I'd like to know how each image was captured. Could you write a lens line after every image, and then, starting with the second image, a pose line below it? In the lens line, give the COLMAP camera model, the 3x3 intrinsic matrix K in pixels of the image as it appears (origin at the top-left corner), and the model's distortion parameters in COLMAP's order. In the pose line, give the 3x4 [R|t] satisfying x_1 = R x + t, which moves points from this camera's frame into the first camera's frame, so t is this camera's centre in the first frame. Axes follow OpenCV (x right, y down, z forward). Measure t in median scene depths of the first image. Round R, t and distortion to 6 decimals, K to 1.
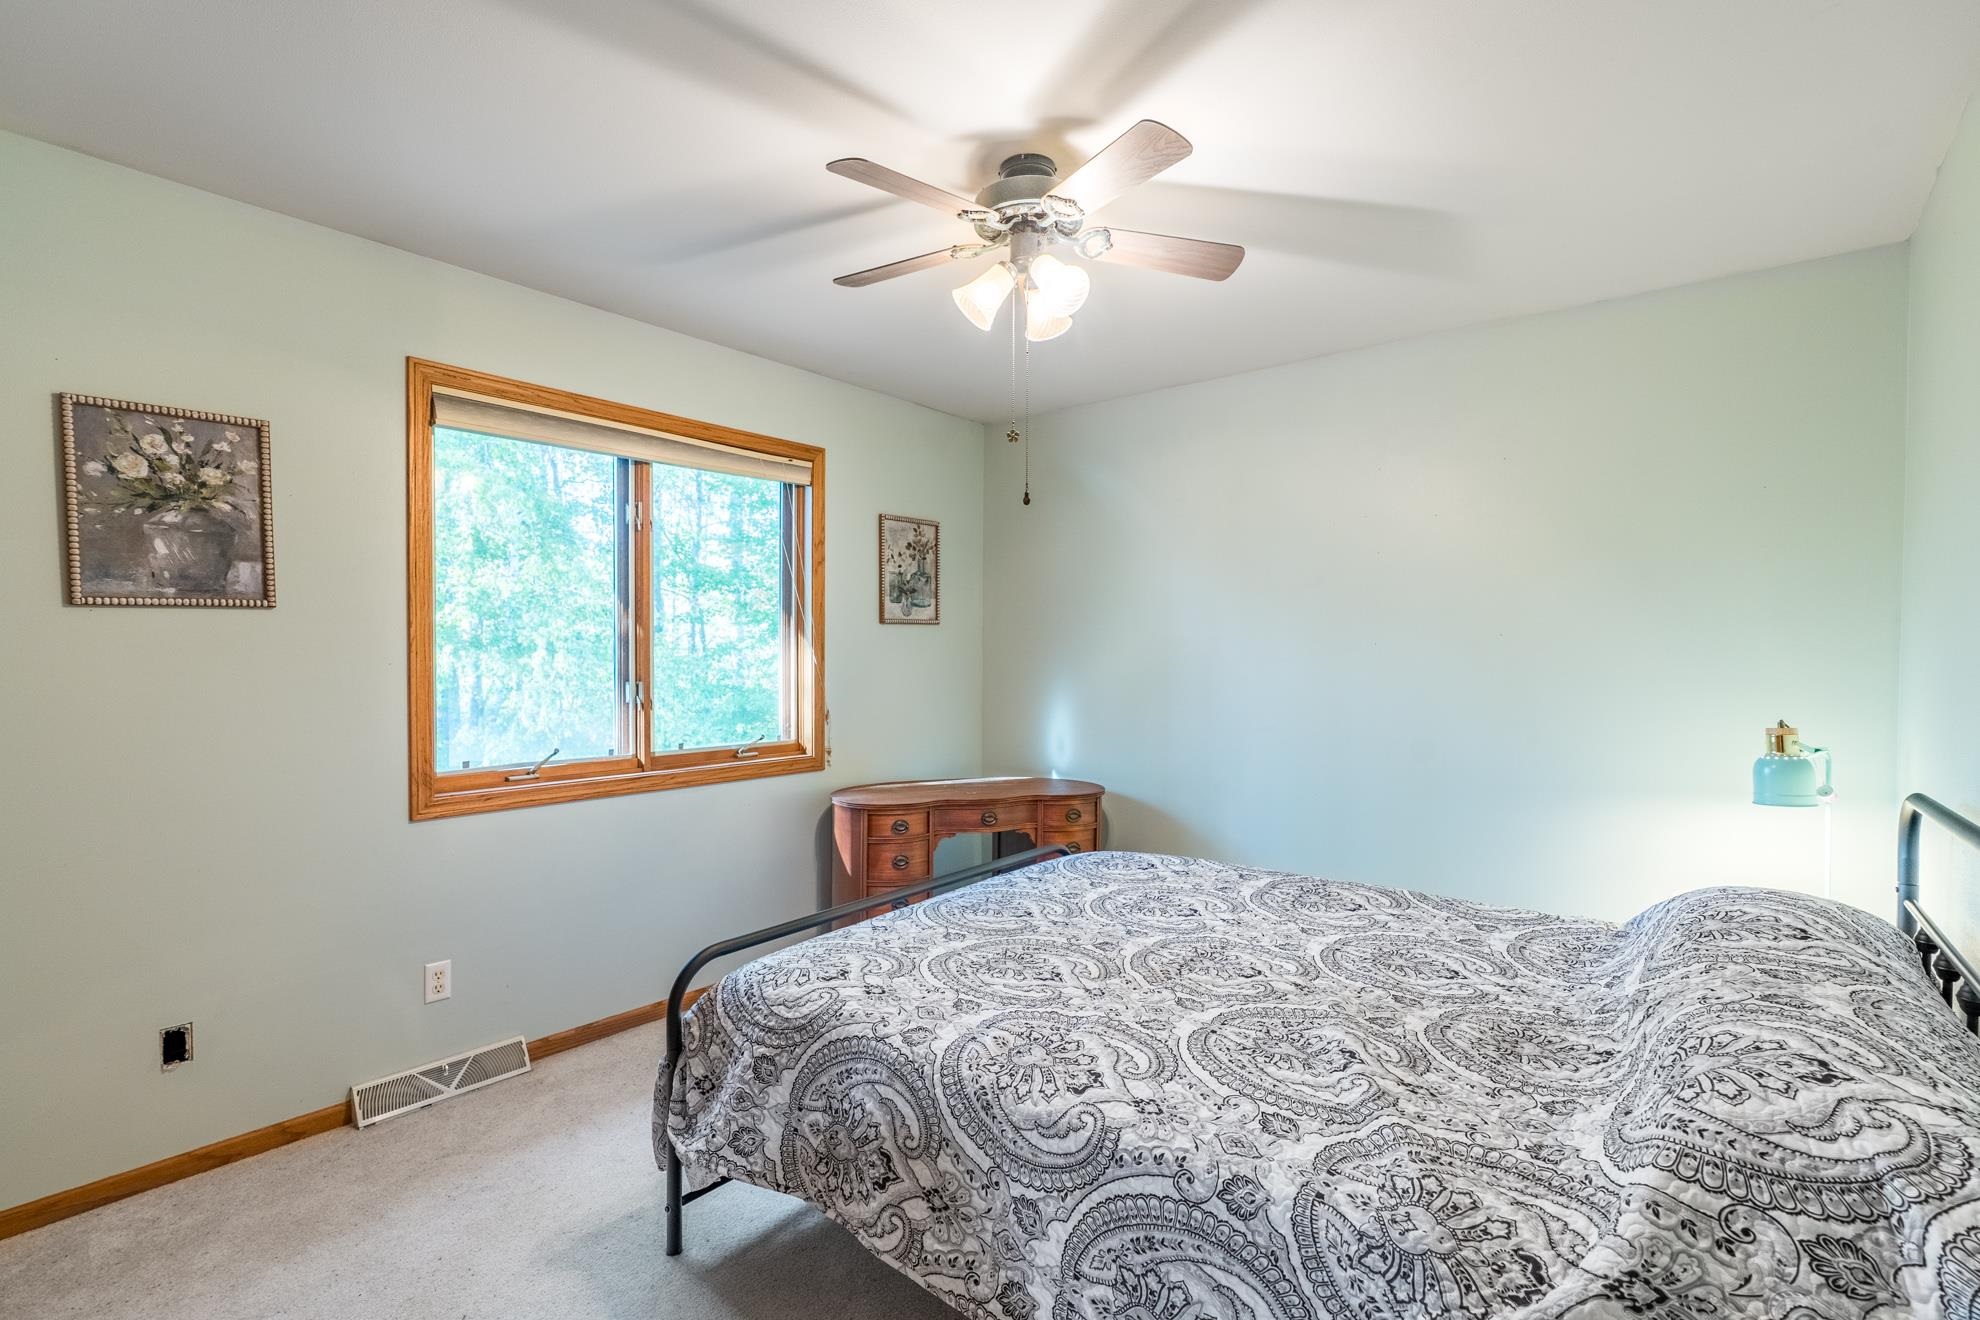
lens RADIAL K [[933.5, 0, 990.0], [0, 933.5, 660.0], [0, 0, 1]] dist [-0.000920, -0.000078]
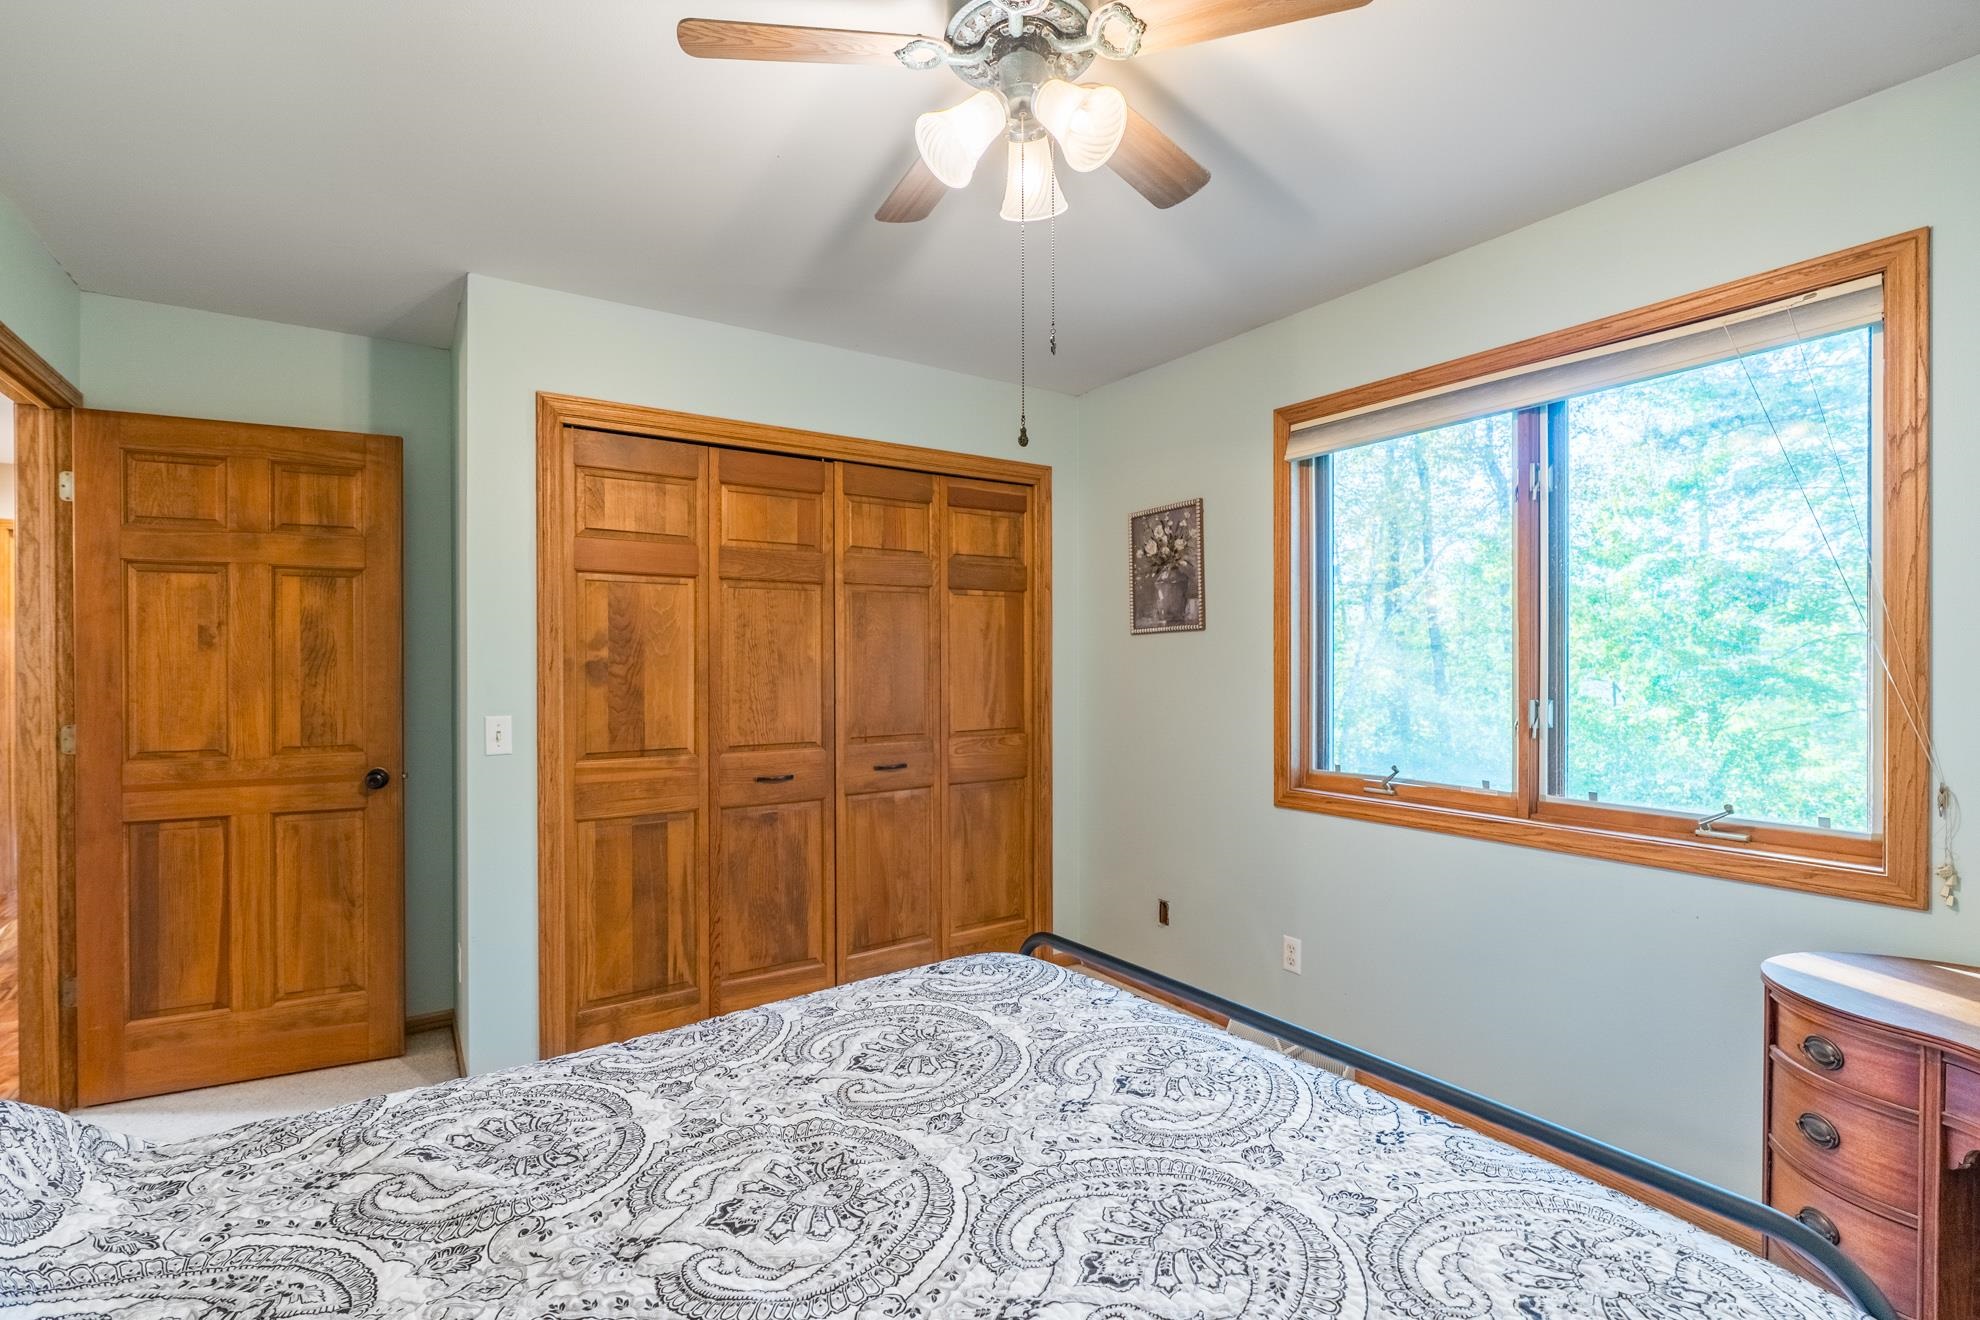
lens RADIAL K [[933.5, 0, 990.0], [0, 933.5, 660.0], [0, 0, 1]] dist [-0.000920, -0.000078]
pose [[-0.305935, -0.003541, -0.952046, 0.672468], [-0.008790, 0.999961, -0.000895, -0.006248], [0.952012, 0.008095, -0.305955, 1.136548]]
